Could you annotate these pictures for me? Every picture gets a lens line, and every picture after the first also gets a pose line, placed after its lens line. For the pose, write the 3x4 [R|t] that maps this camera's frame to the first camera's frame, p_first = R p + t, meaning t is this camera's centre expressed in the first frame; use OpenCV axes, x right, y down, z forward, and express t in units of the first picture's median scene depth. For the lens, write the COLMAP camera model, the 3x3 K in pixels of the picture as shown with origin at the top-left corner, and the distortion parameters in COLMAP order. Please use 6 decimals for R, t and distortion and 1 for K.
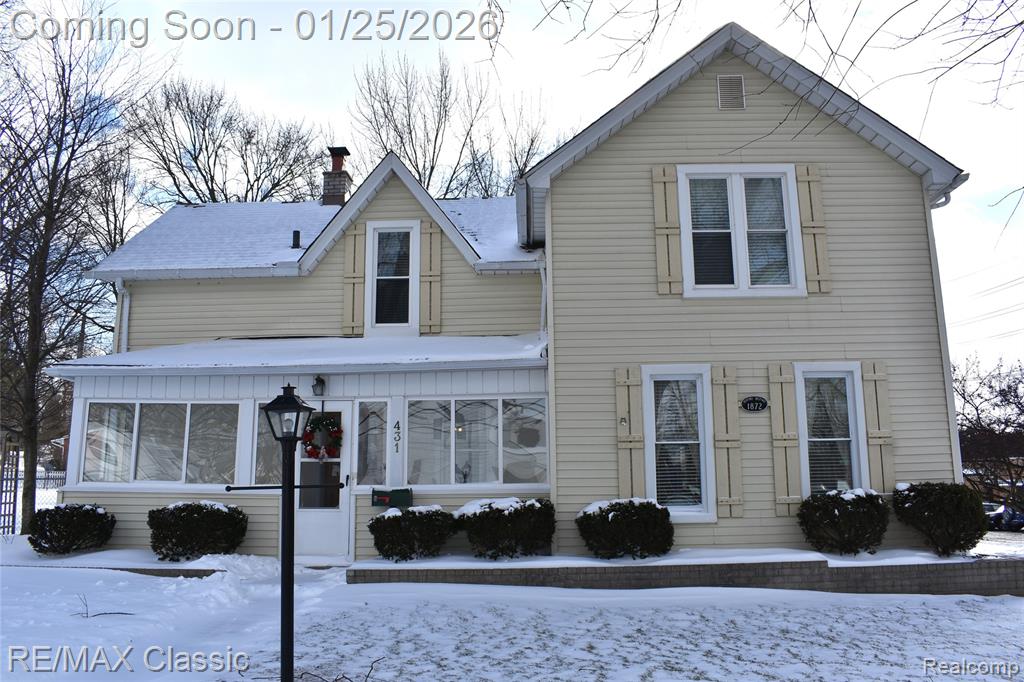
lens RADIAL K [[795.6, 0, 512.0], [0, 795.6, 341.0], [0, 0, 1]] dist [-0.088092, 0.007164]
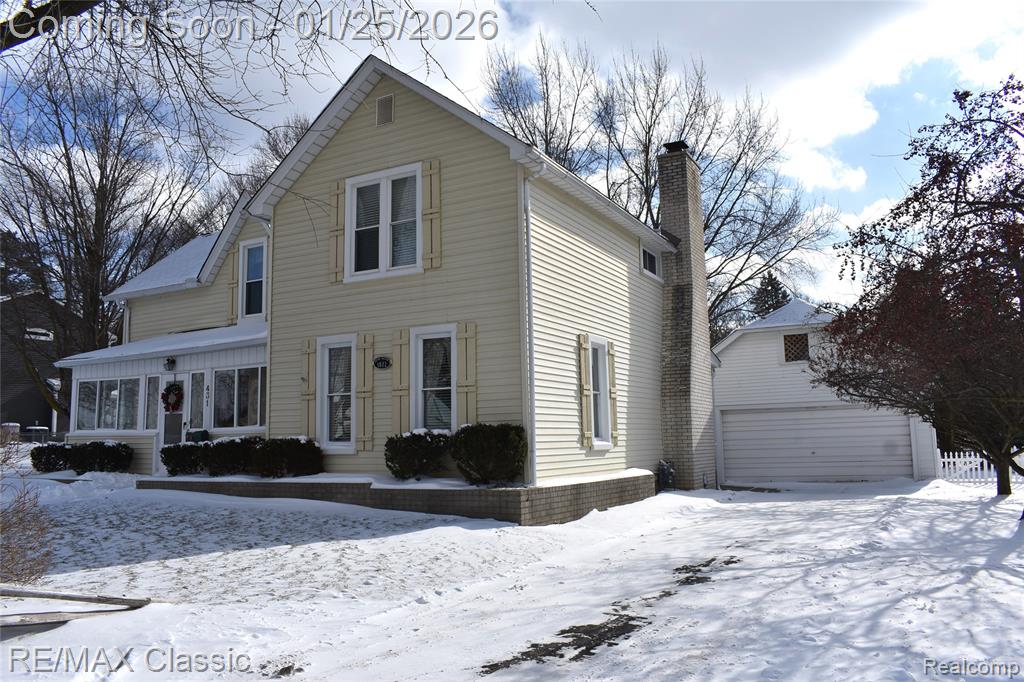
lens RADIAL K [[795.6, 0, 512.0], [0, 795.6, 341.0], [0, 0, 1]] dist [-0.088092, 0.007164]
pose [[0.894496, -0.063508, -0.442543, 1.024047], [0.092041, 0.994814, 0.043277, 0.008247], [0.437499, -0.079444, 0.895703, -0.052456]]
